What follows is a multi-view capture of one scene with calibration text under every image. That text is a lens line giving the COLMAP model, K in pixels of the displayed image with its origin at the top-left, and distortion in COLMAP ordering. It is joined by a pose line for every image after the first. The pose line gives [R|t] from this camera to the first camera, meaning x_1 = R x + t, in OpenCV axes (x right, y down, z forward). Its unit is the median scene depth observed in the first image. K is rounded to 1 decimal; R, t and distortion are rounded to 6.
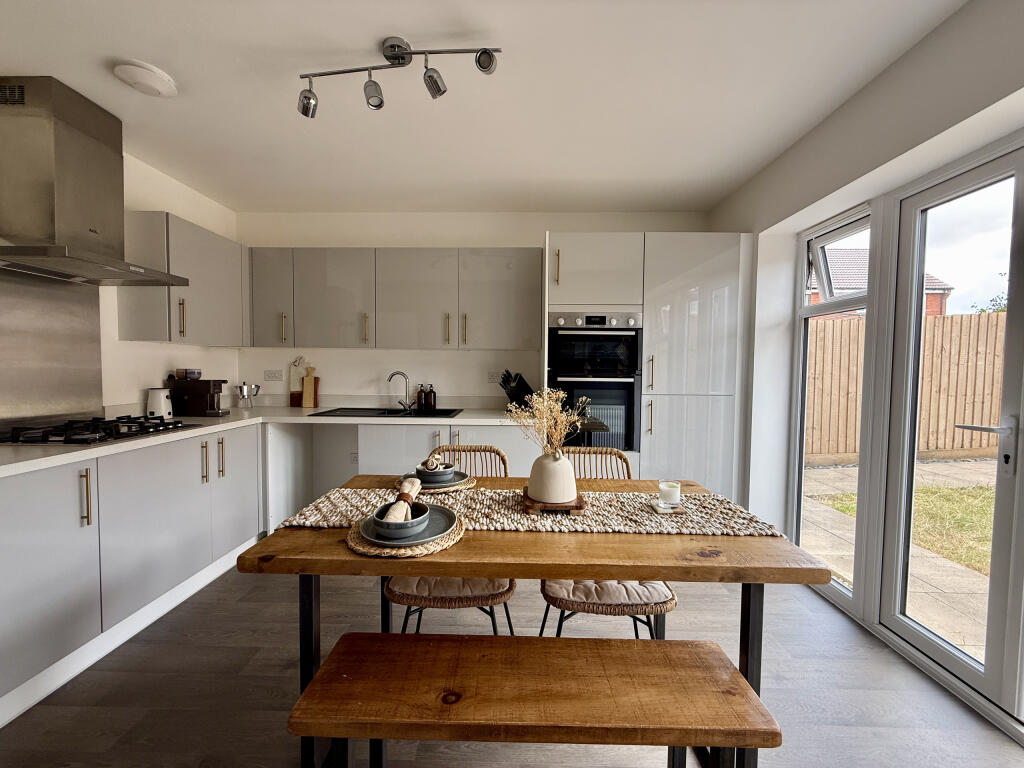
lens RADIAL K [[409.2, 0, 511.4], [0, 409.2, 385.0], [0, 0, 1]] dist [-0.002107, 0.000143]
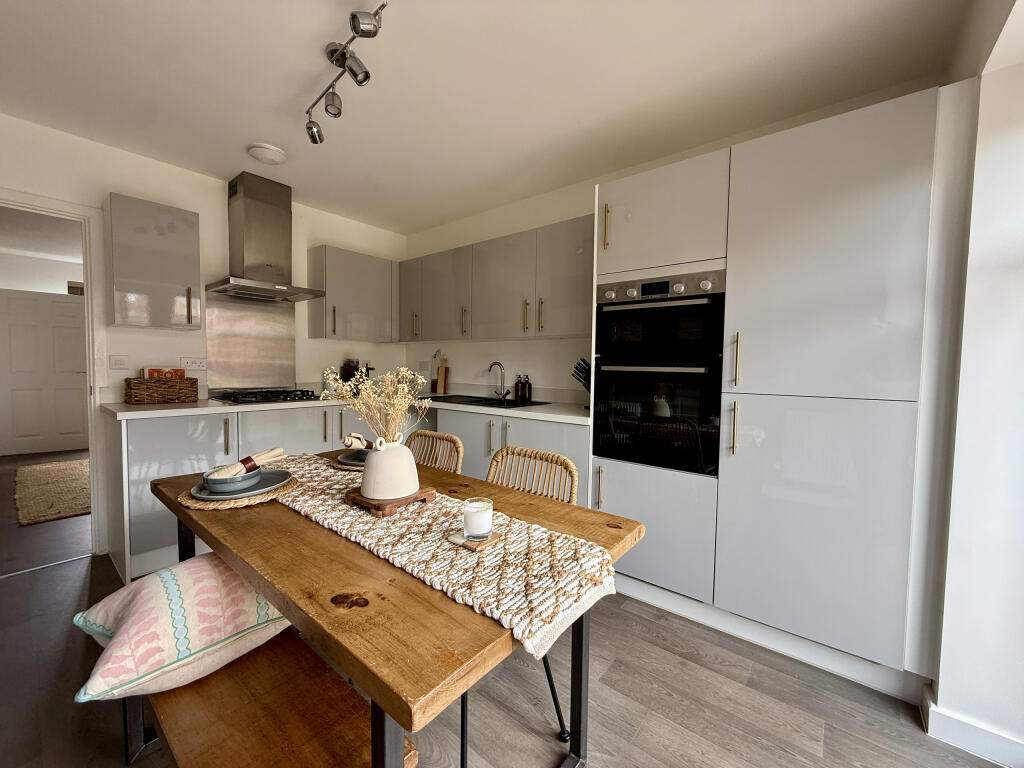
lens RADIAL K [[409.2, 0, 507.4], [0, 409.2, 384.3], [0, 0, 1]] dist [-0.002107, 0.000143]
pose [[0.786357, 0.030645, -0.617012, 0.454827], [-0.033009, 0.999426, 0.007570, 0.017215], [0.616890, 0.014414, 0.786918, 0.260291]]
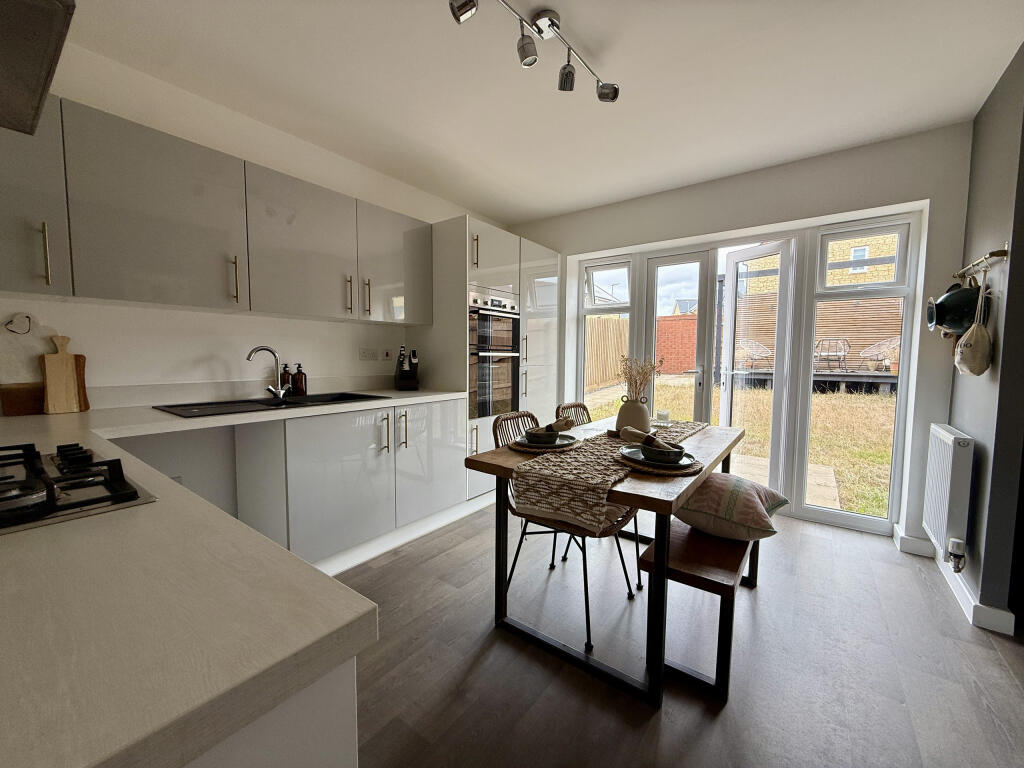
lens RADIAL K [[409.2, 0, 506.1], [0, 409.2, 384.5], [0, 0, 1]] dist [-0.002107, 0.000143]
pose [[0.586495, -0.061652, 0.807603, -0.733919], [0.033499, 0.998092, 0.051866, 0.013265], [-0.809259, -0.003365, 0.587442, 0.290299]]
